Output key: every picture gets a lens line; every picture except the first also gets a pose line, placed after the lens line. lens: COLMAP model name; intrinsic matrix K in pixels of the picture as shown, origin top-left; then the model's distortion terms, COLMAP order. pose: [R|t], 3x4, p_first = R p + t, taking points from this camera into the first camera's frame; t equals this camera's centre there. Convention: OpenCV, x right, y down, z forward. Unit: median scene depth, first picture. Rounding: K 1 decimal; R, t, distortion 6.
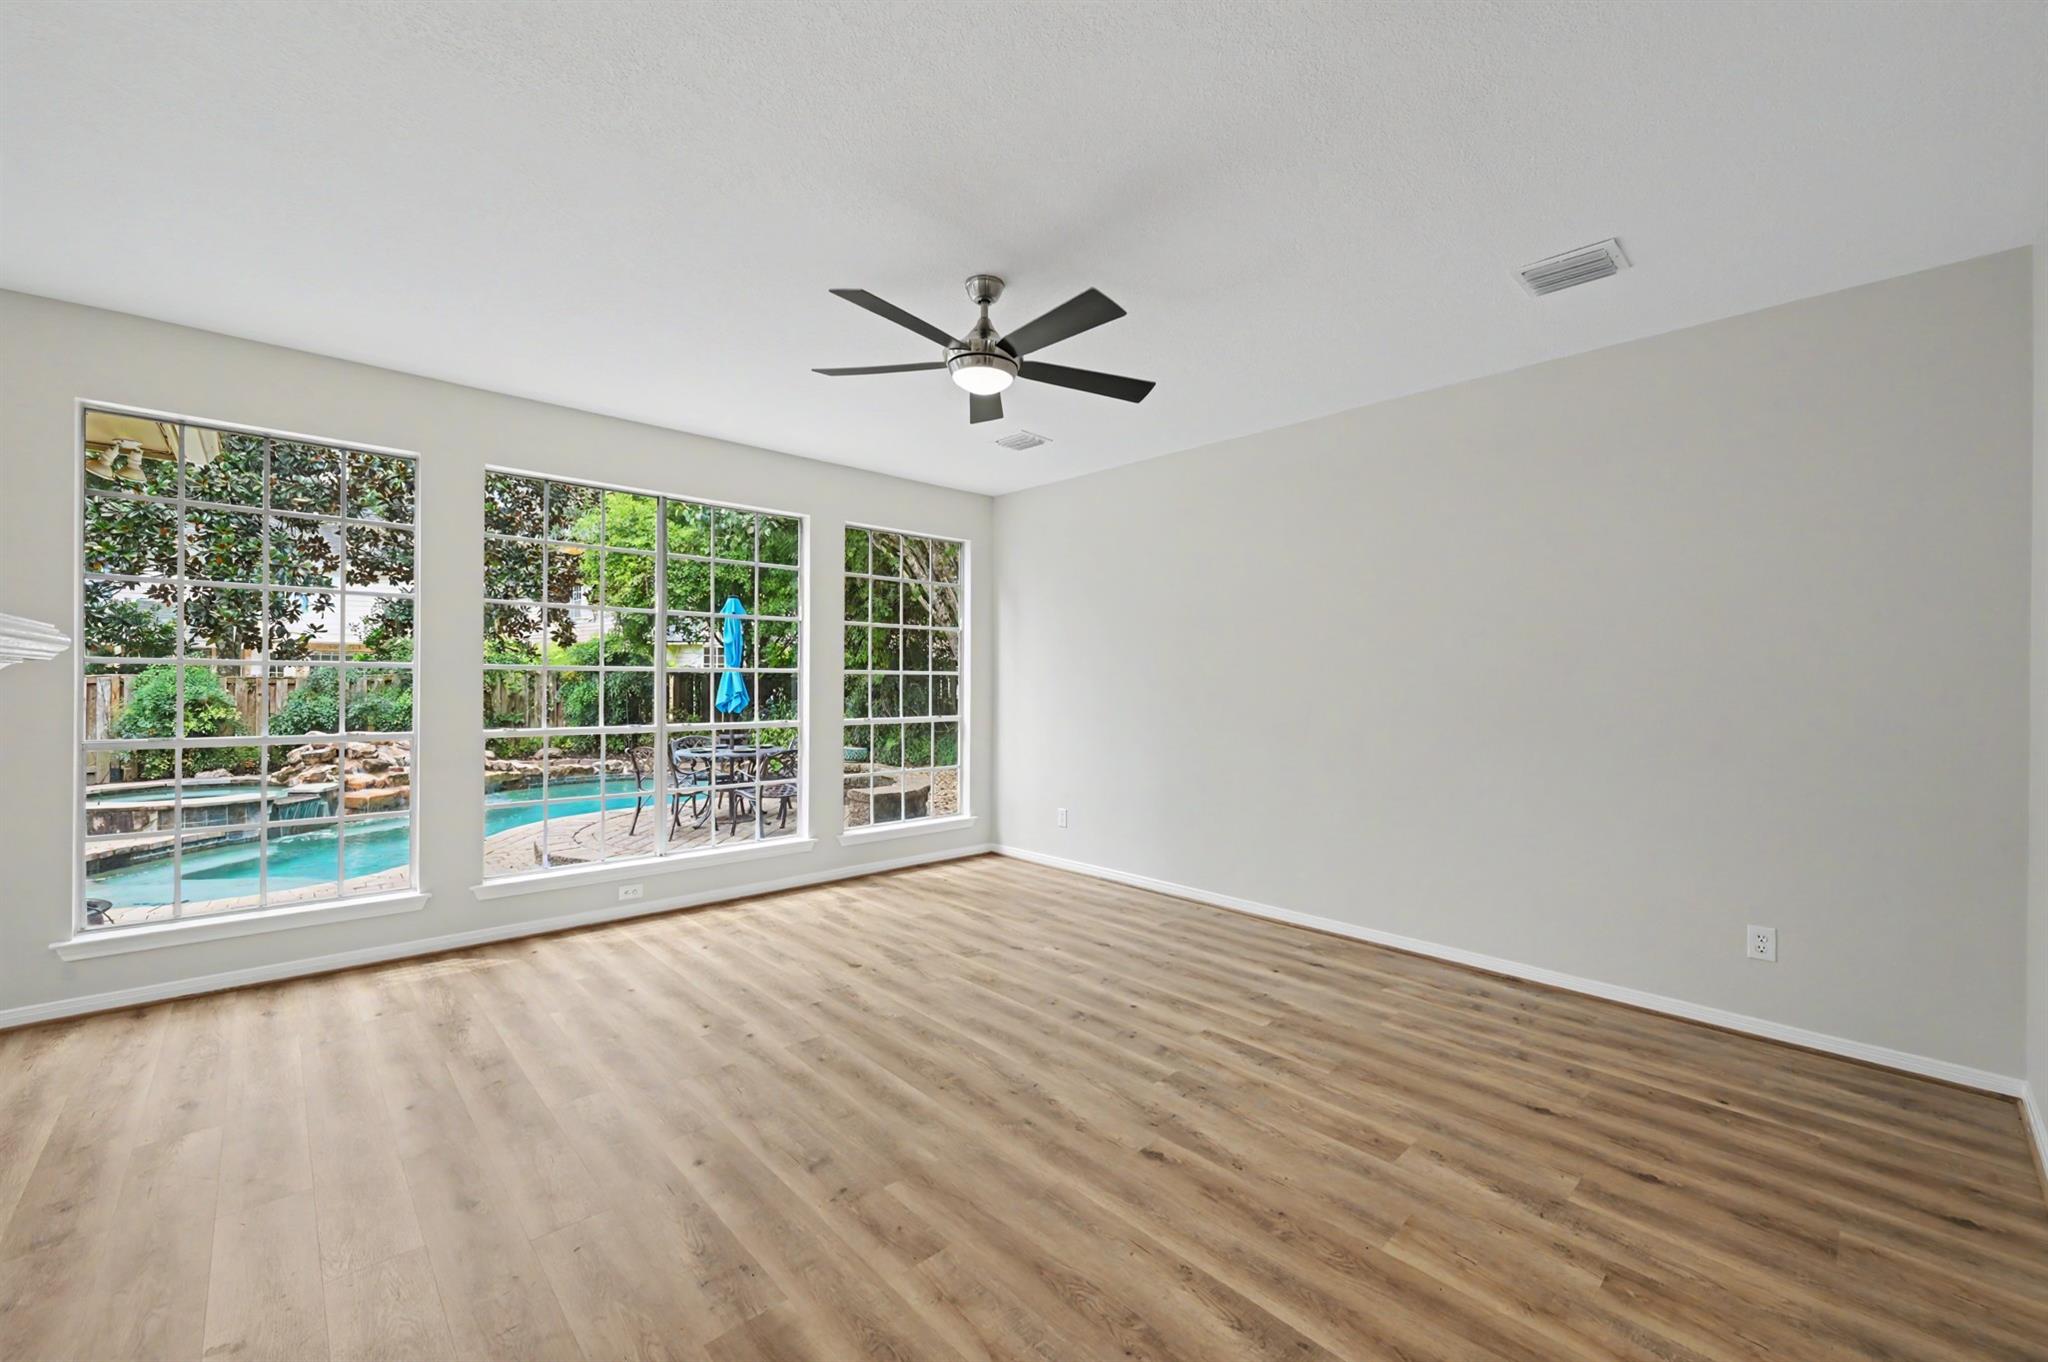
lens RADIAL K [[819.6, 0, 1017.4], [0, 819.6, 676.2], [0, 0, 1]] dist [-0.000517, 0.001399]
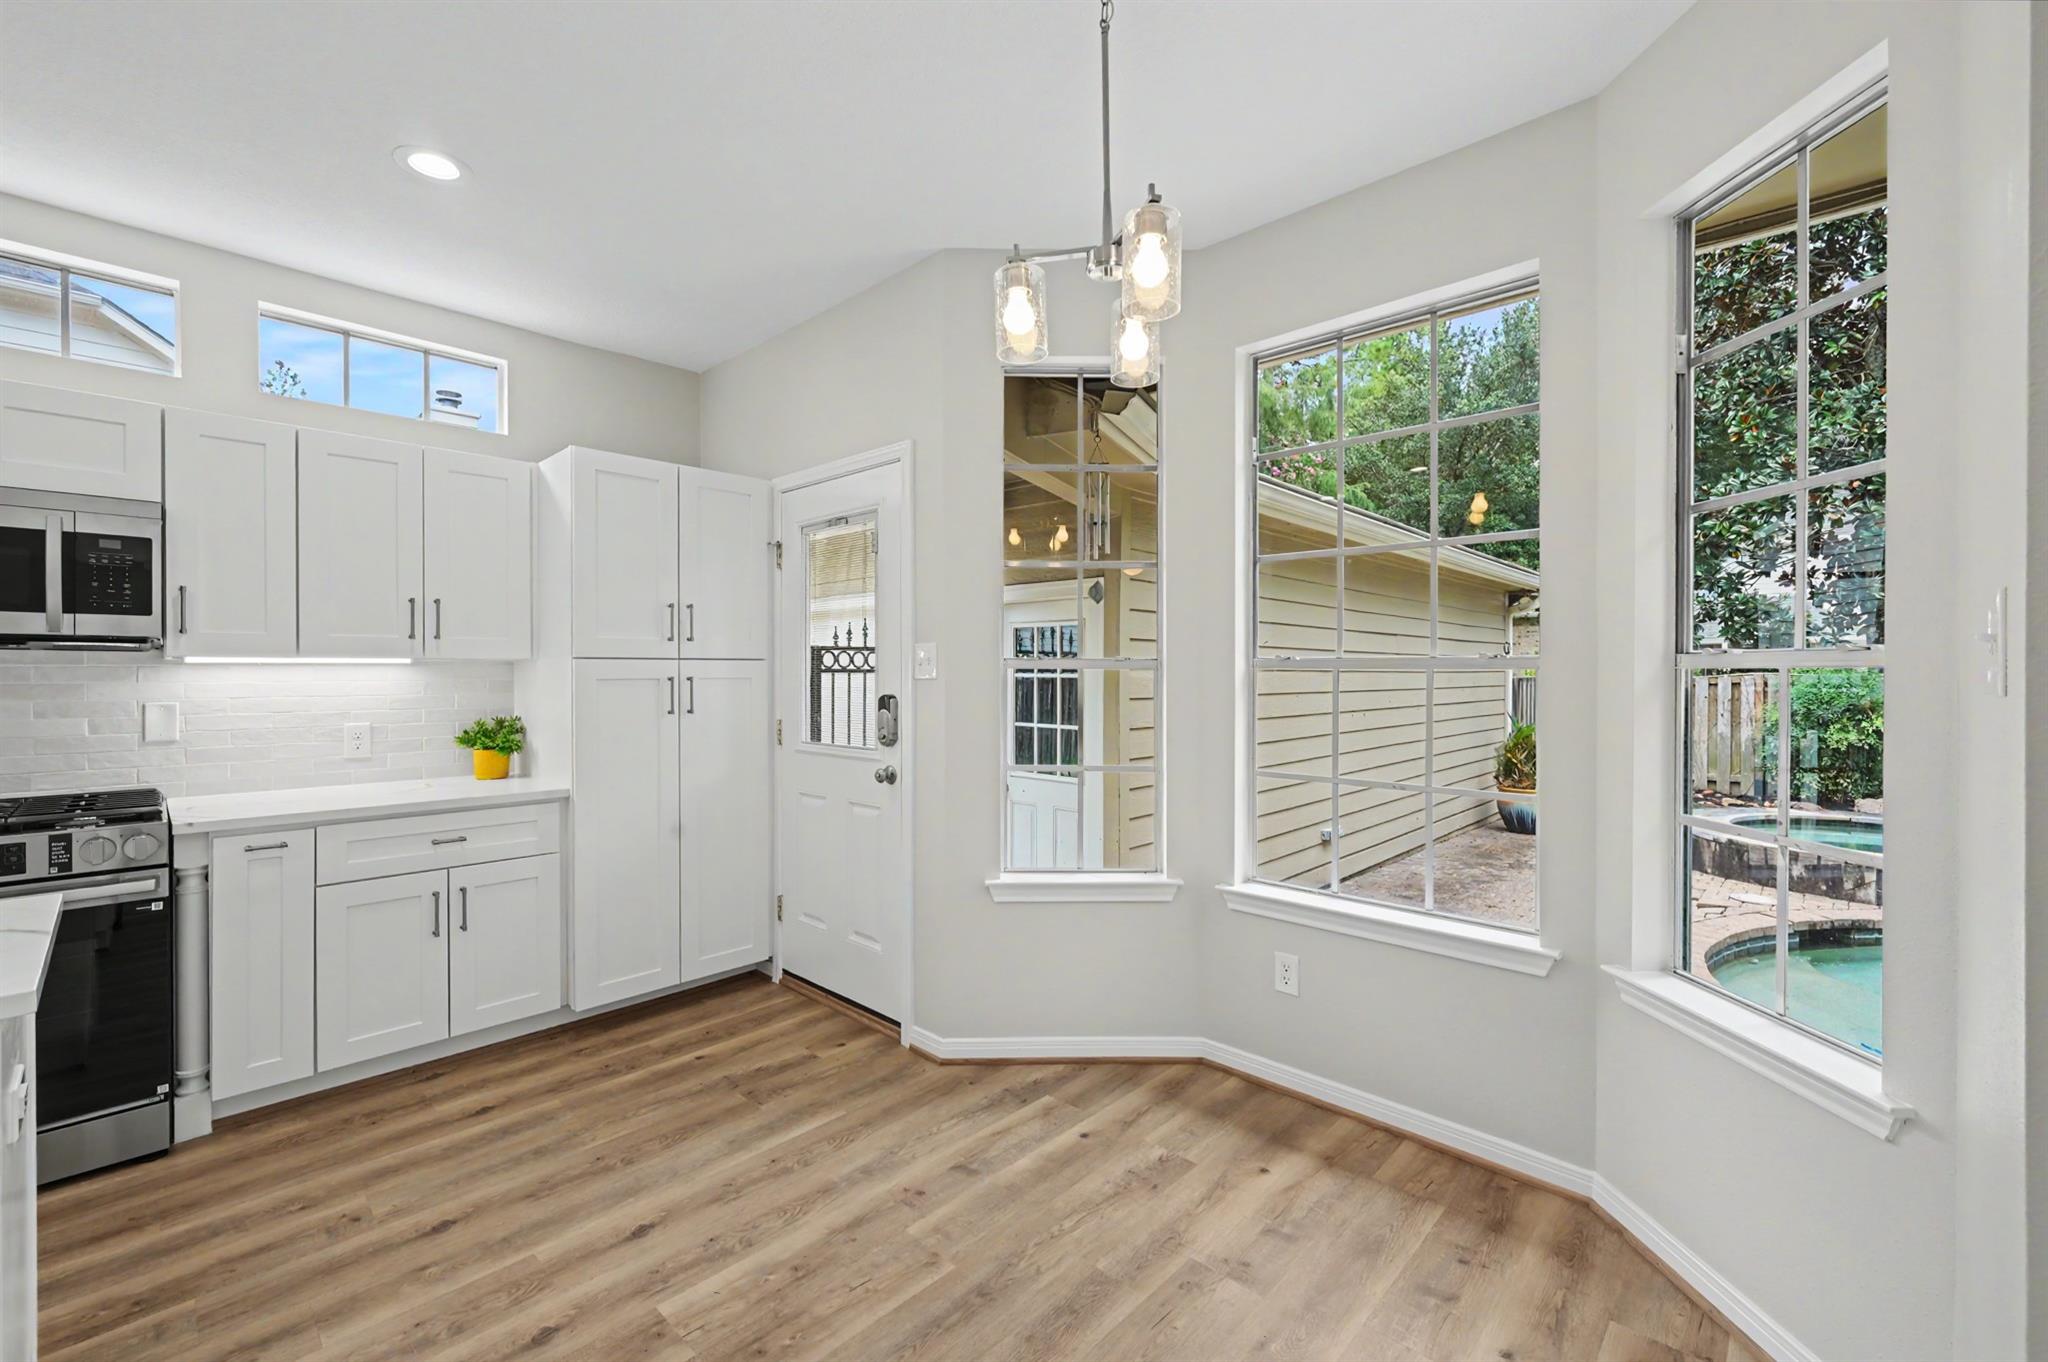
lens RADIAL K [[844.8, 0, 1023.6], [0, 844.8, 675.3], [0, 0, 1]] dist [-0.003631, -0.000601]
pose [[0.070851, -0.004919, -0.997475, -0.867955], [0.006024, 0.999972, -0.004504, -0.001718], [0.997469, -0.005690, 0.070878, 0.512503]]
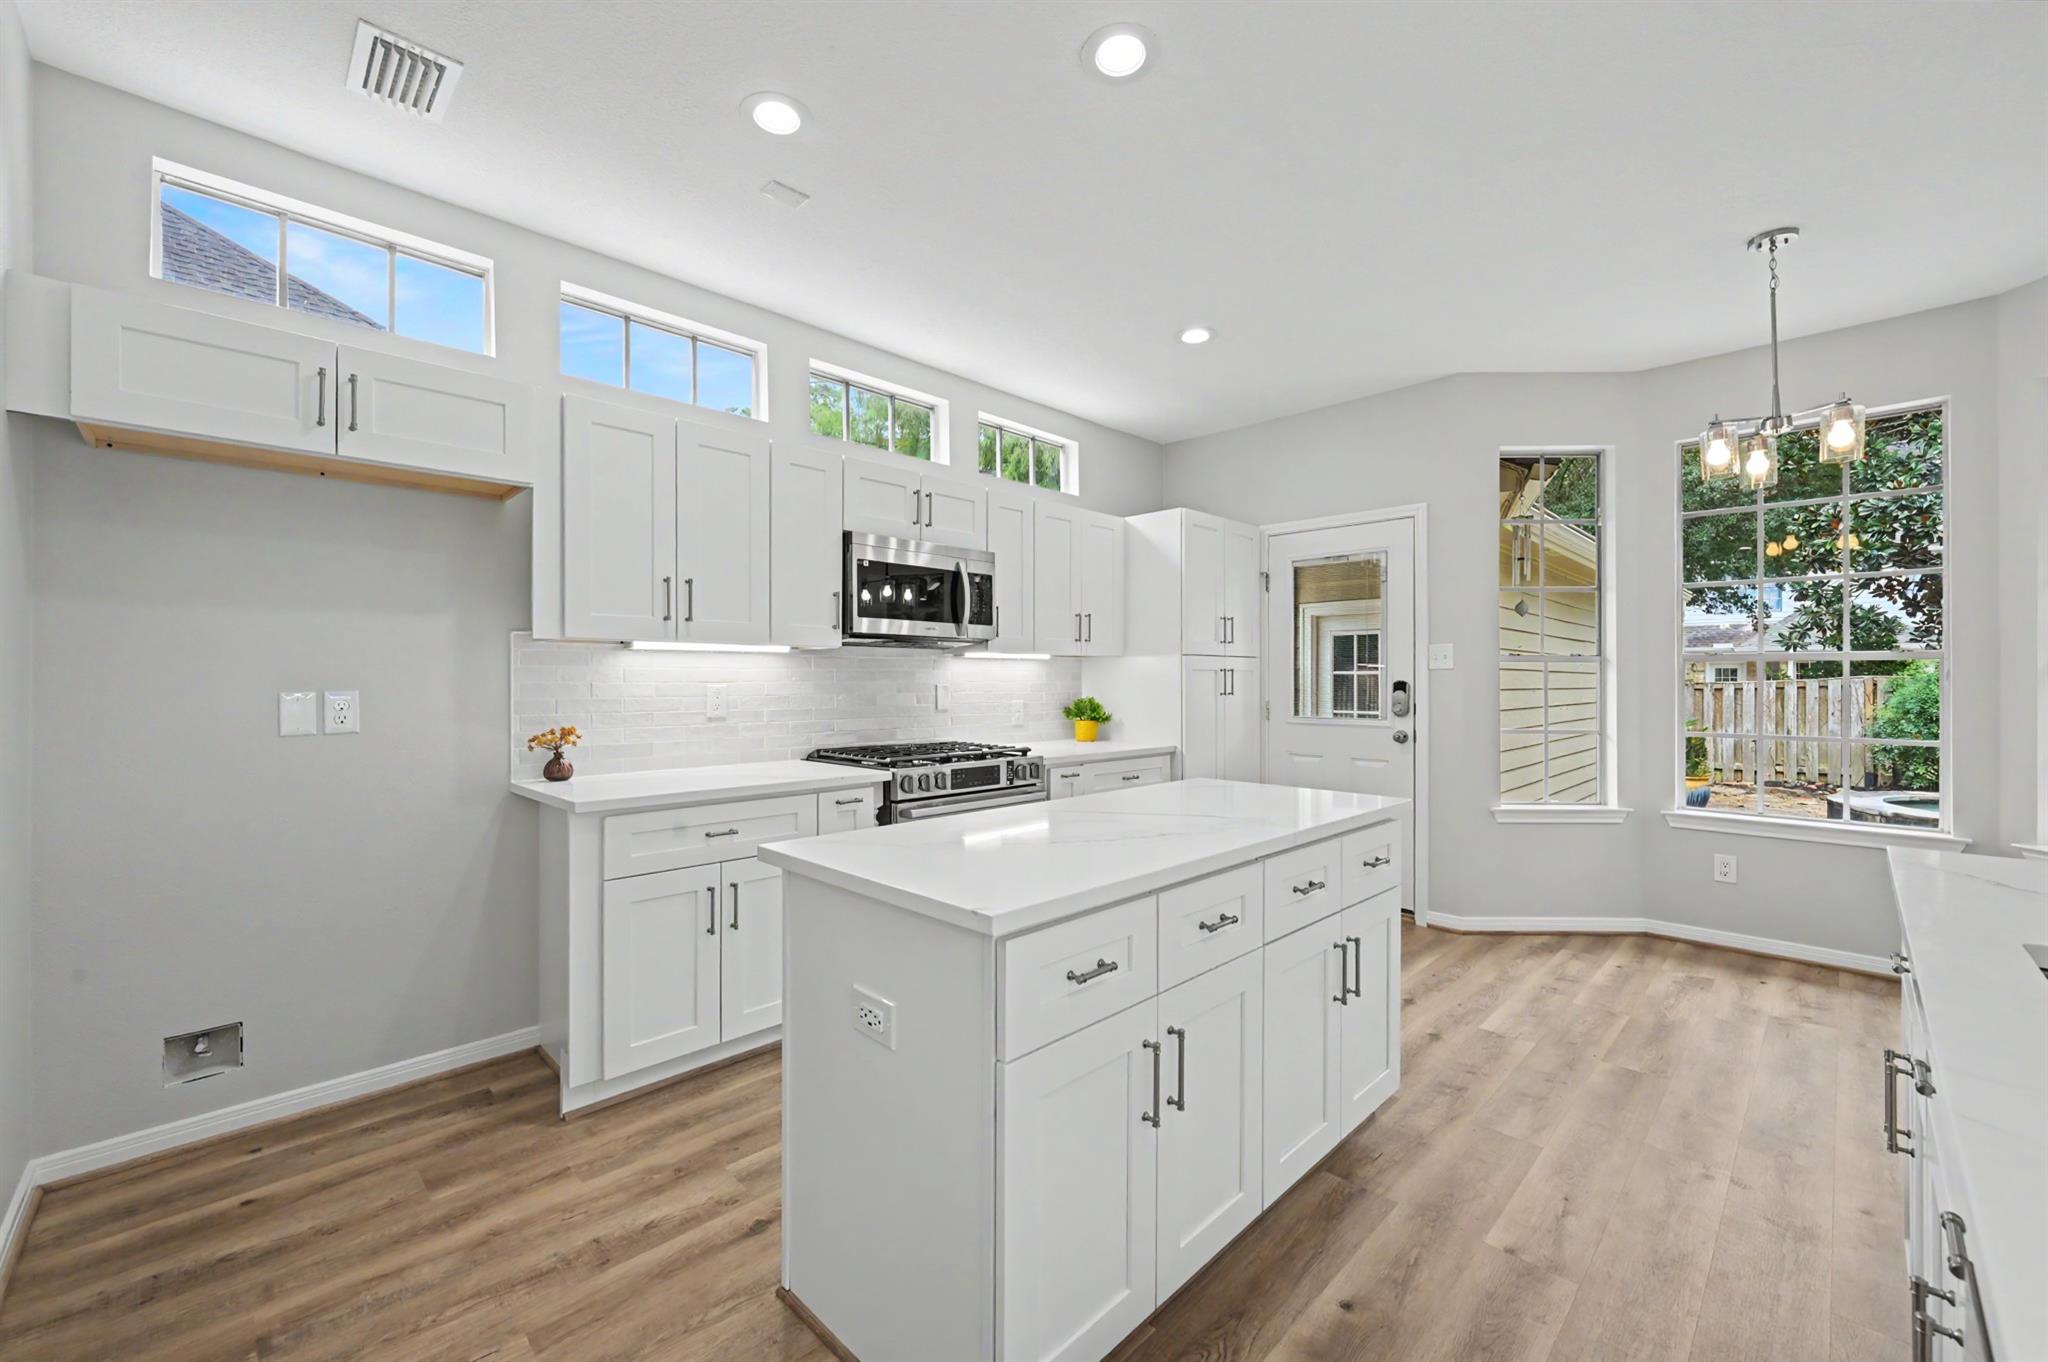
lens RADIAL K [[819.6, 0, 1020.8], [0, 819.6, 676.6], [0, 0, 1]] dist [-0.000517, 0.001399]
pose [[0.041910, -0.012418, -0.999044, -0.570942], [0.004623, 0.999914, -0.012235, 0.018872], [0.999111, -0.004105, 0.041964, -0.155547]]
